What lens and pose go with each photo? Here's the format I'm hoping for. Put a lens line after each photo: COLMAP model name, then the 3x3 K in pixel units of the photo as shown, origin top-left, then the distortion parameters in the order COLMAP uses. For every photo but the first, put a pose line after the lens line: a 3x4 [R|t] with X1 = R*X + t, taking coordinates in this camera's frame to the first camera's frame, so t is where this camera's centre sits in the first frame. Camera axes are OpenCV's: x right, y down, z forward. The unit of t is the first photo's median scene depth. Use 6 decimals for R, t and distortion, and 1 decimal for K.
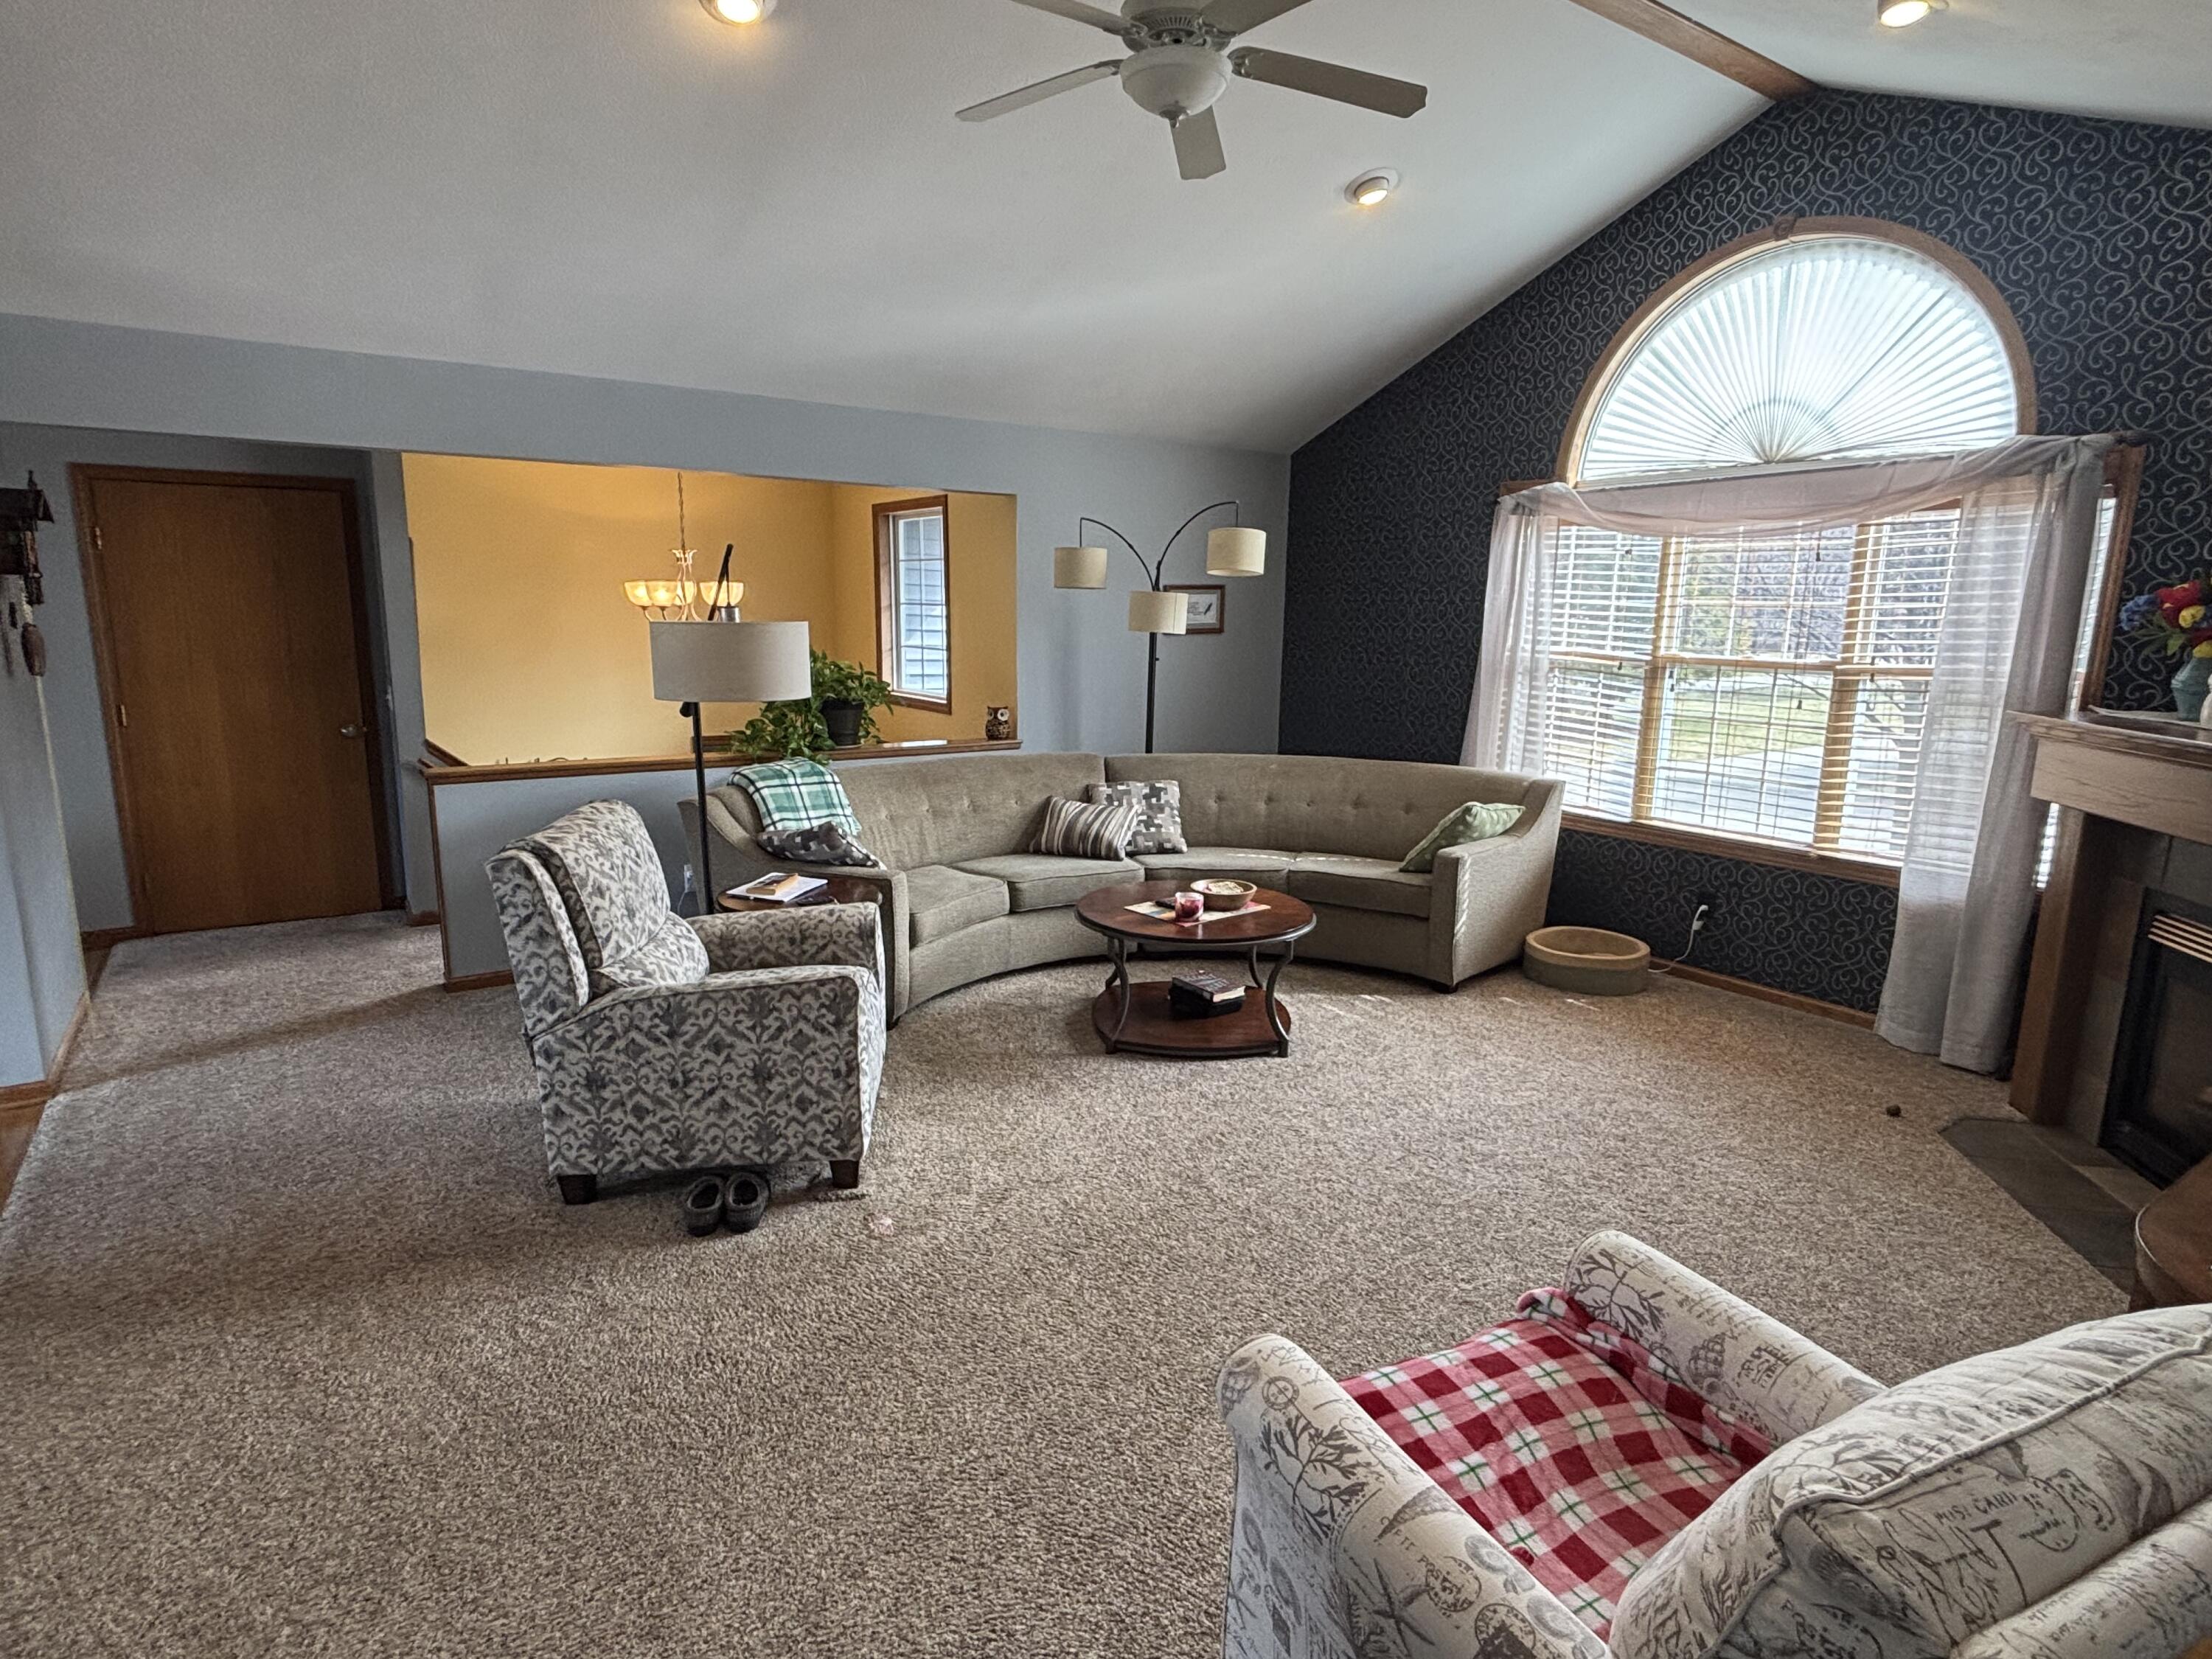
lens RADIAL K [[1163.7, 0, 1106.8], [0, 1163.7, 827.2], [0, 0, 1]] dist [-0.002473, -0.000100]
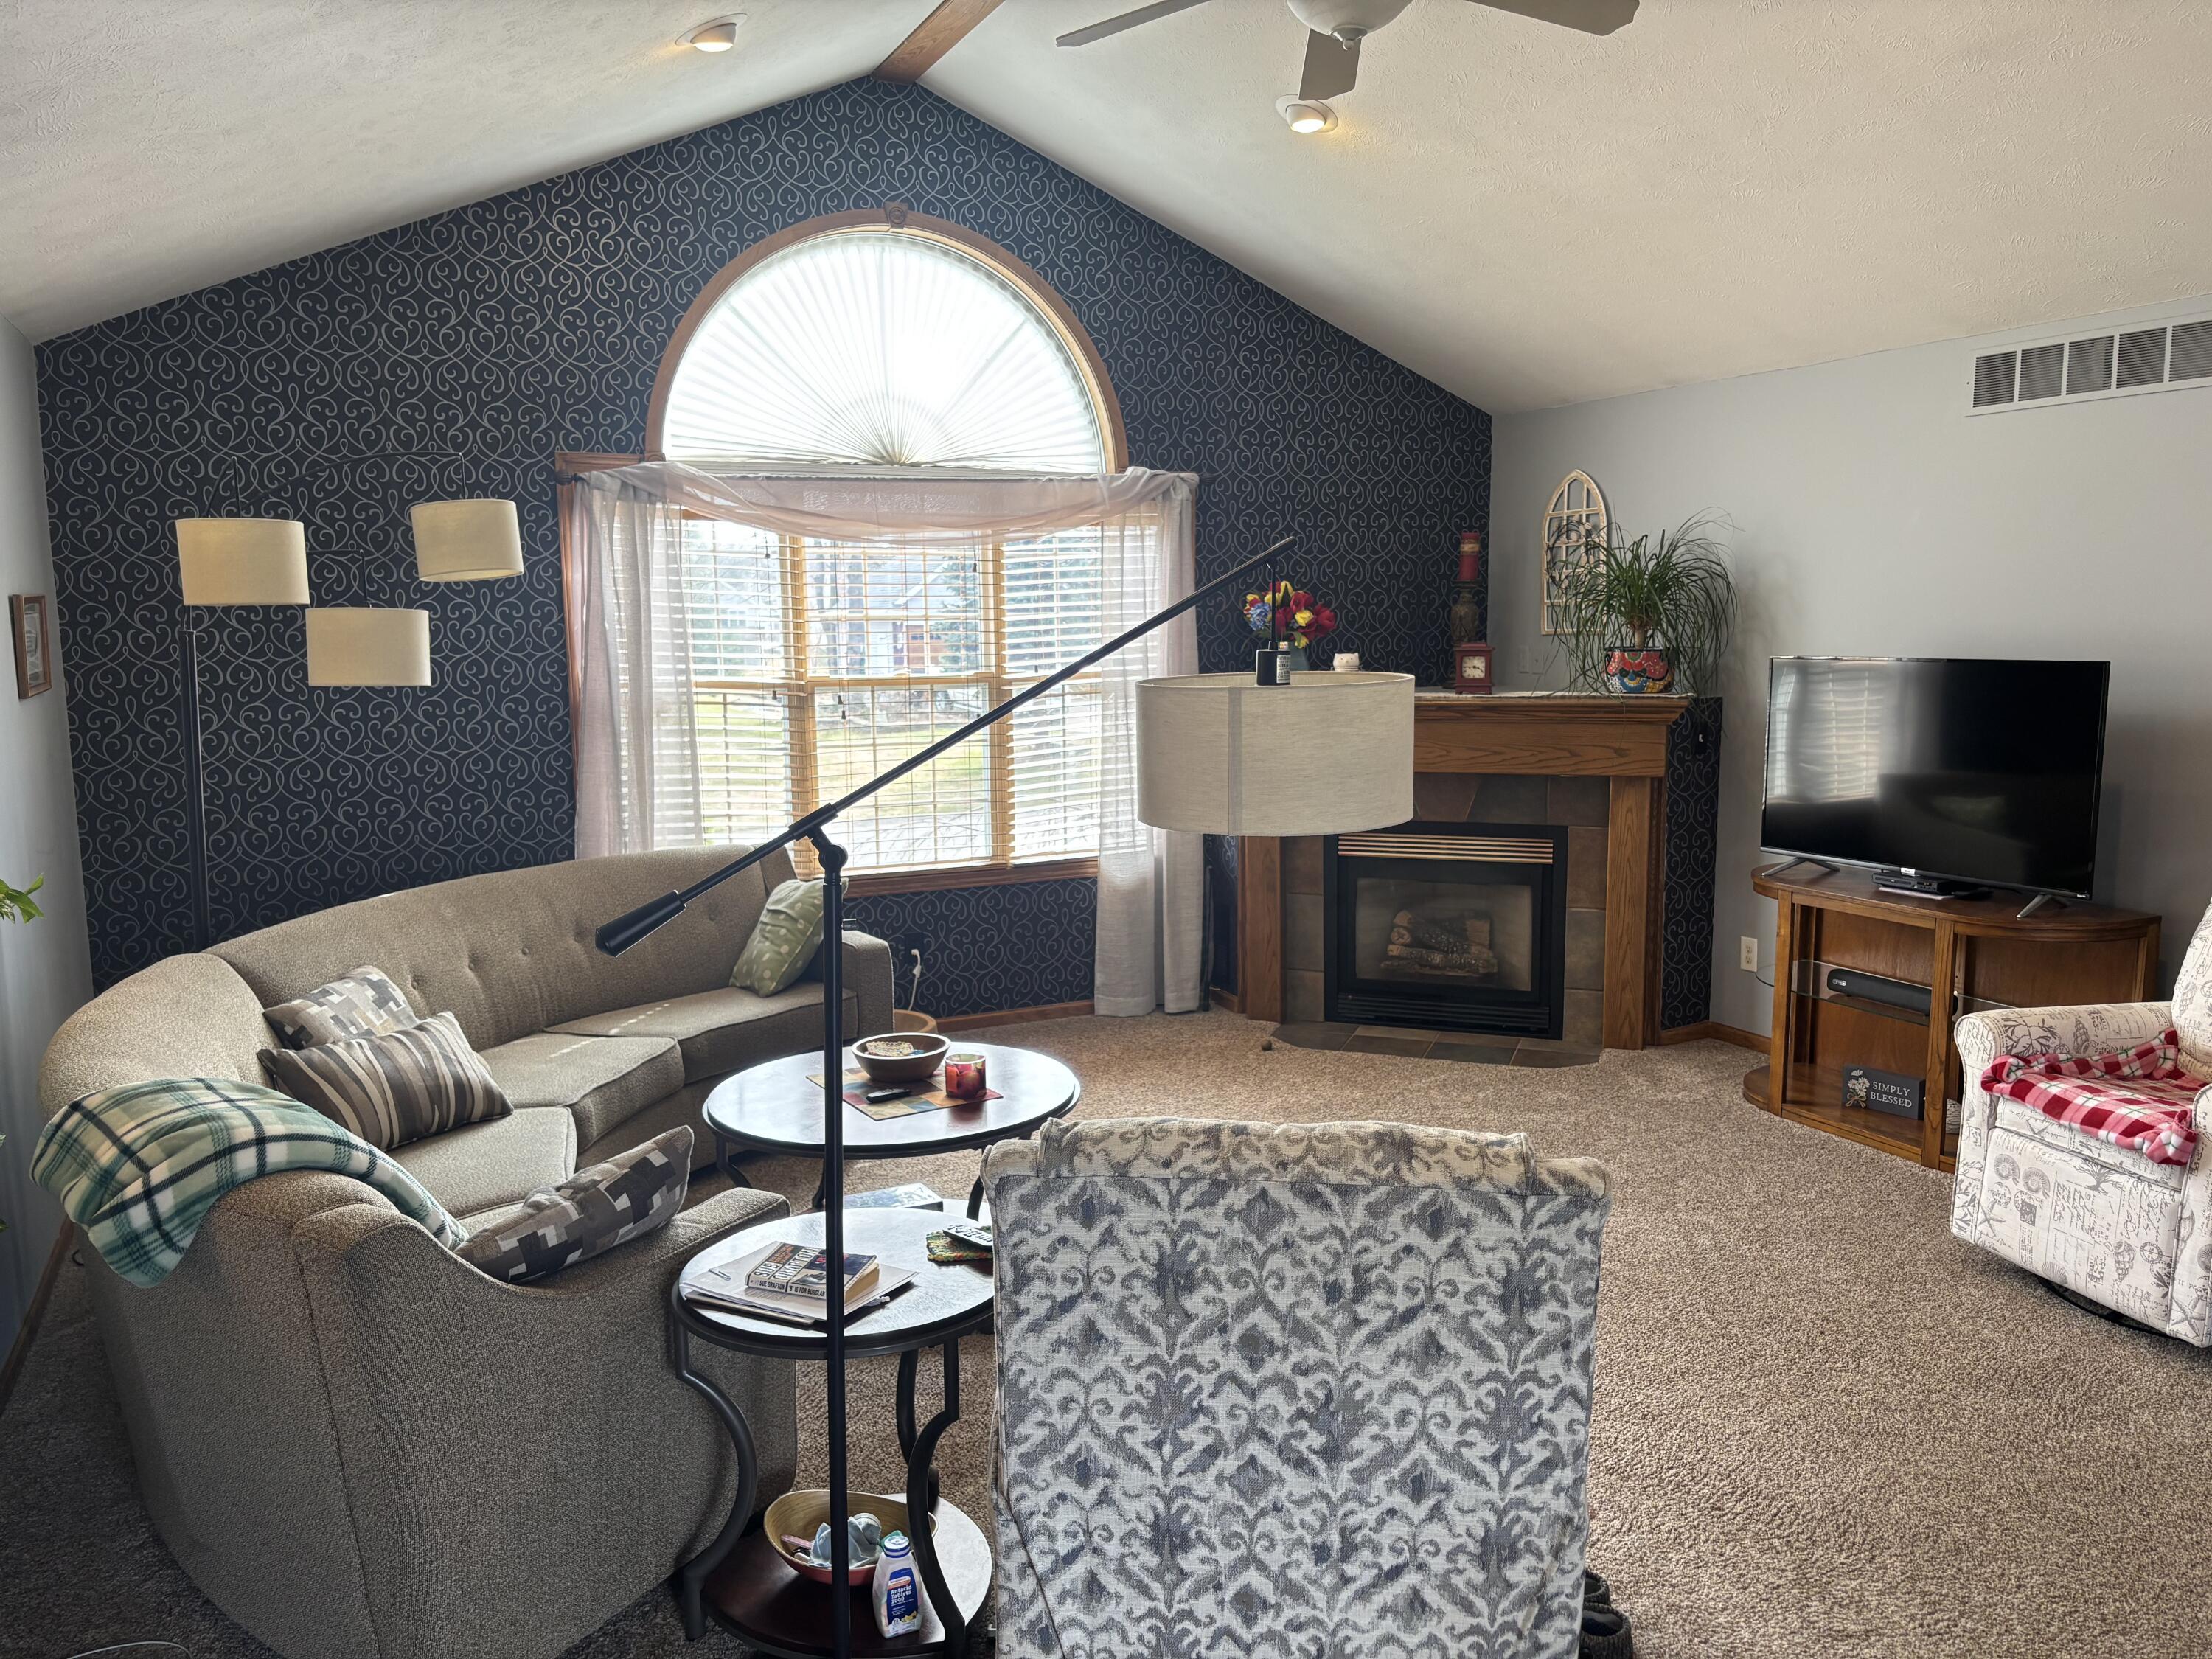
lens RADIAL K [[1658.5, 0, 1099.8], [0, 1658.5, 832.3], [0, 0, 1]] dist [0.060664, -0.064841]
pose [[0.195946, -0.148246, 0.969344, -0.730215], [0.203054, 0.973216, 0.107792, -0.137785], [-0.959361, 0.175708, 0.220800, 0.604376]]
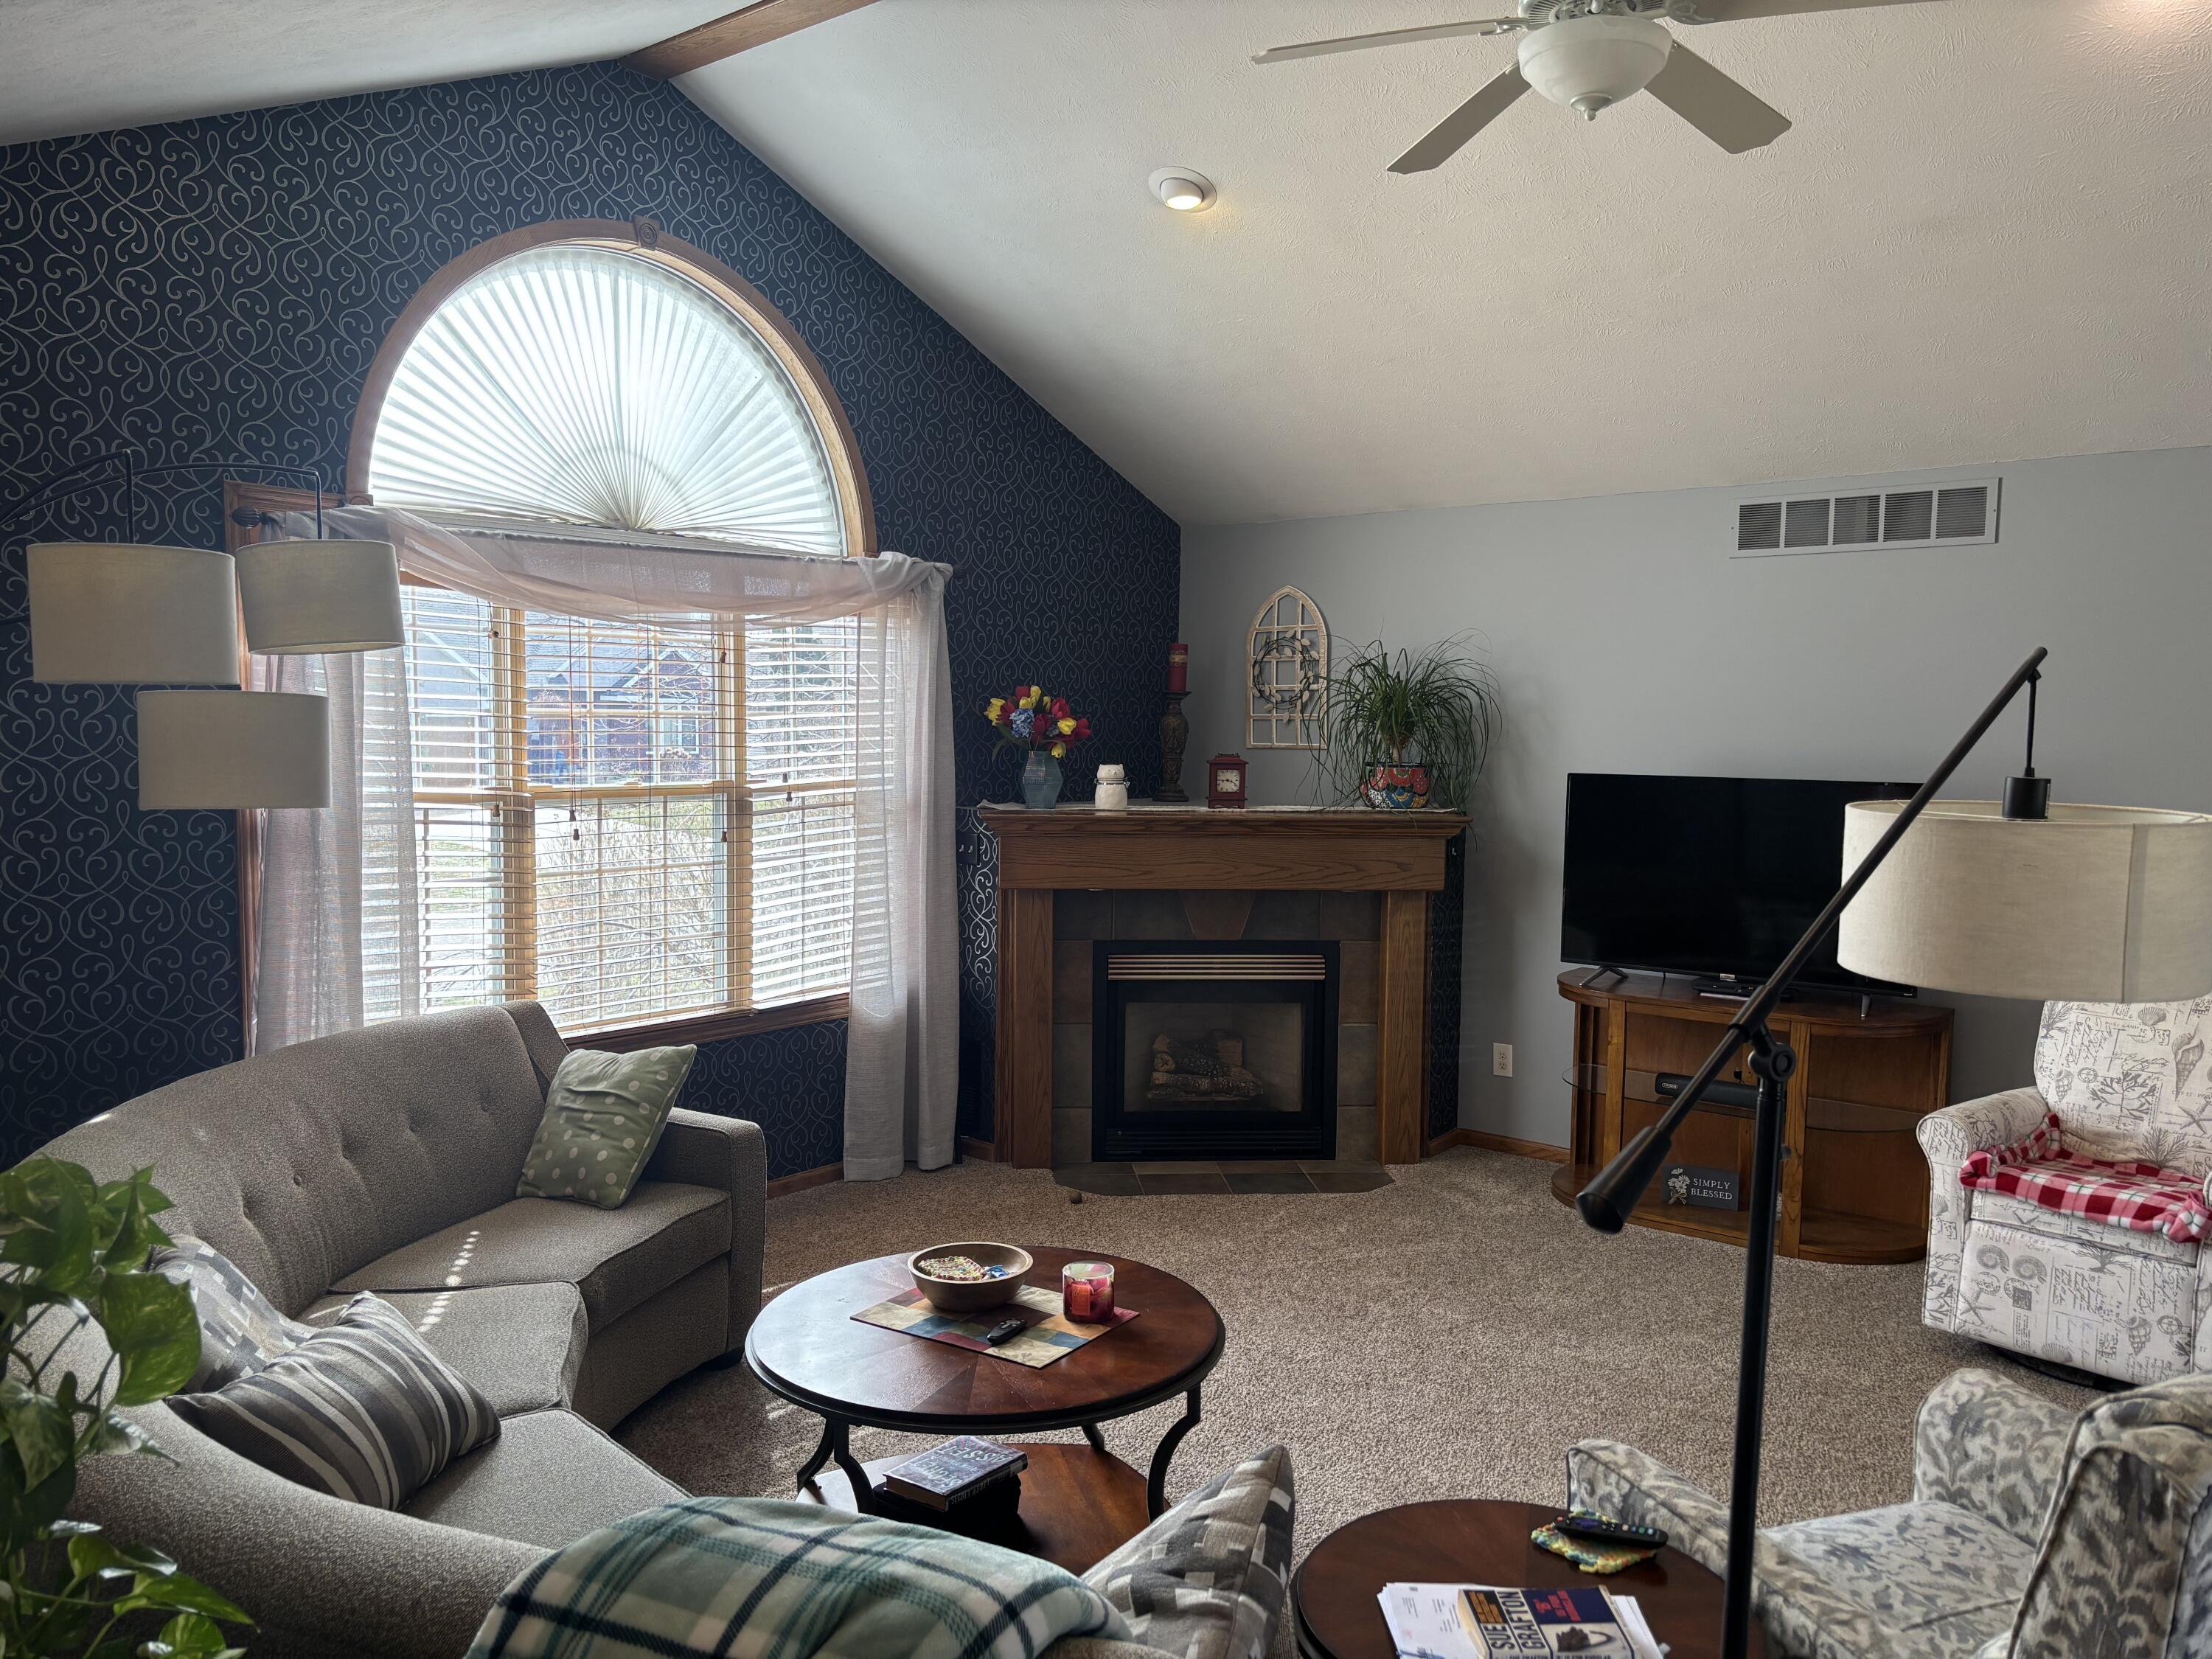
lens RADIAL K [[1658.5, 0, 1097.0], [0, 1658.5, 844.8], [0, 0, 1]] dist [0.060664, -0.064841]
pose [[-0.244624, -0.095478, 0.964906, -0.578872], [0.170211, 0.975458, 0.139675, -0.213164], [-0.954561, 0.198406, -0.222369, 0.995840]]
